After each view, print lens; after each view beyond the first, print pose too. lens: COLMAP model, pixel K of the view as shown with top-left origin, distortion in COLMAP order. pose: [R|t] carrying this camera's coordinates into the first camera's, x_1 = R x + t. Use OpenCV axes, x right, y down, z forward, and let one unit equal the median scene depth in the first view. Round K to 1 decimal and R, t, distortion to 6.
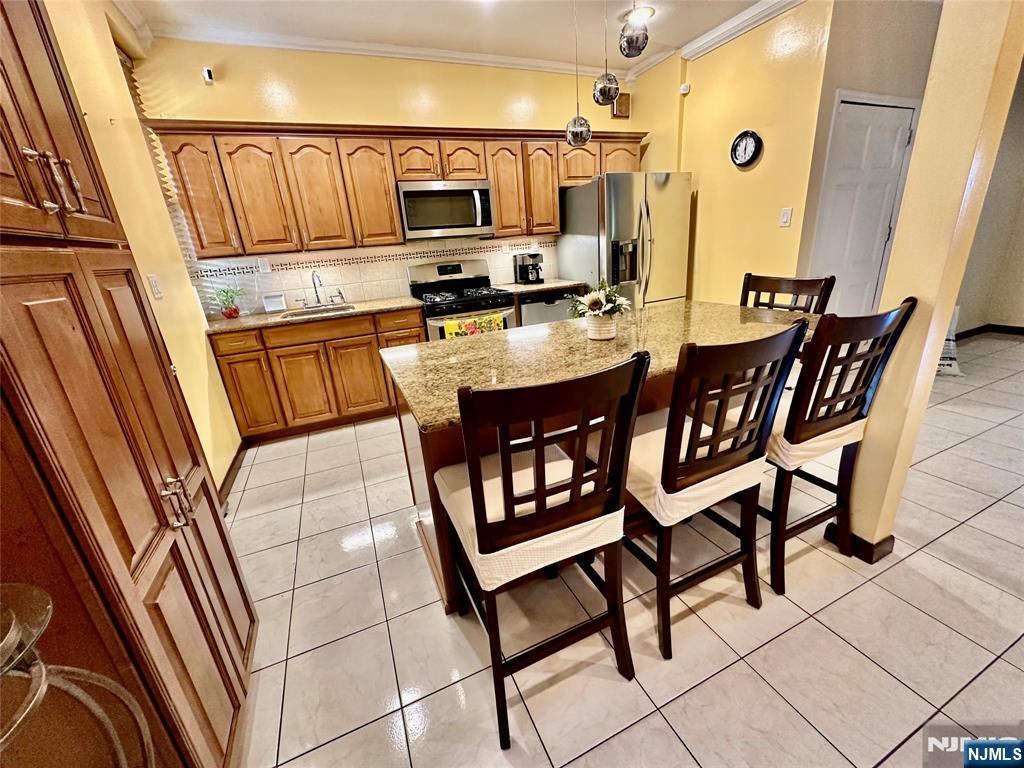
lens RADIAL K [[411.0, 0, 506.7], [0, 411.0, 382.7], [0, 0, 1]] dist [0.001106, 0.000752]
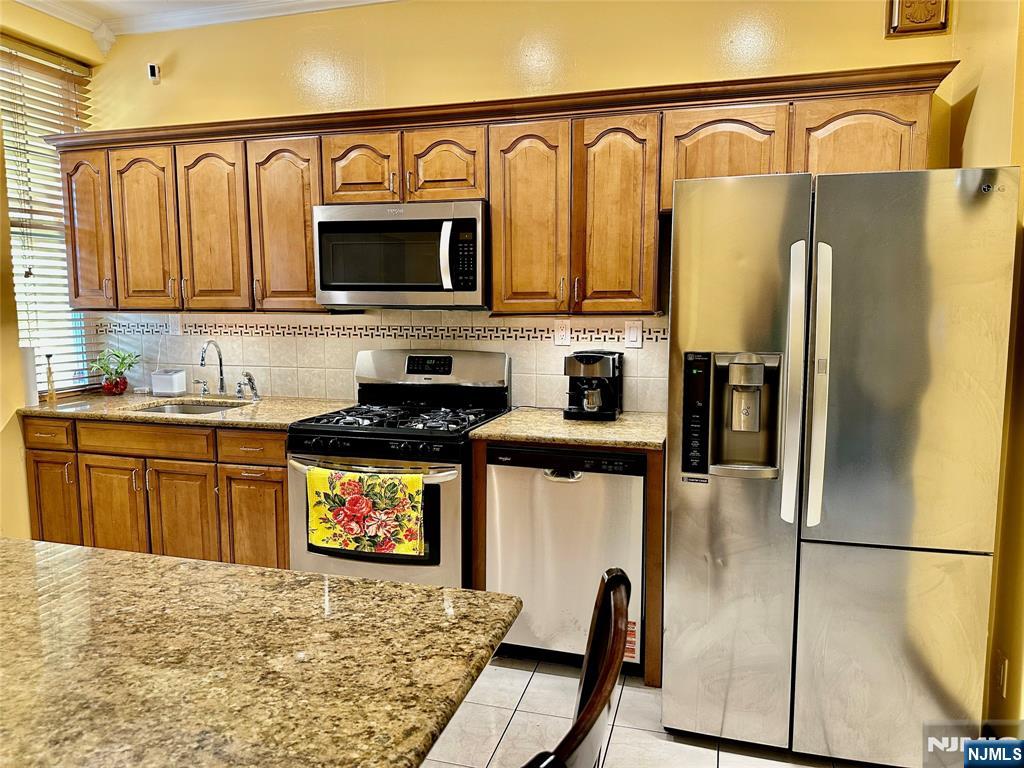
lens RADIAL K [[725.9, 0, 515.2], [0, 725.9, 384.5], [0, 0, 1]] dist [0.069523, -0.089588]
pose [[0.767395, 0.148933, -0.623638, 0.567055], [-0.258589, 0.961927, -0.088477, -0.225405], [0.586717, 0.229163, 0.776690, 0.418782]]
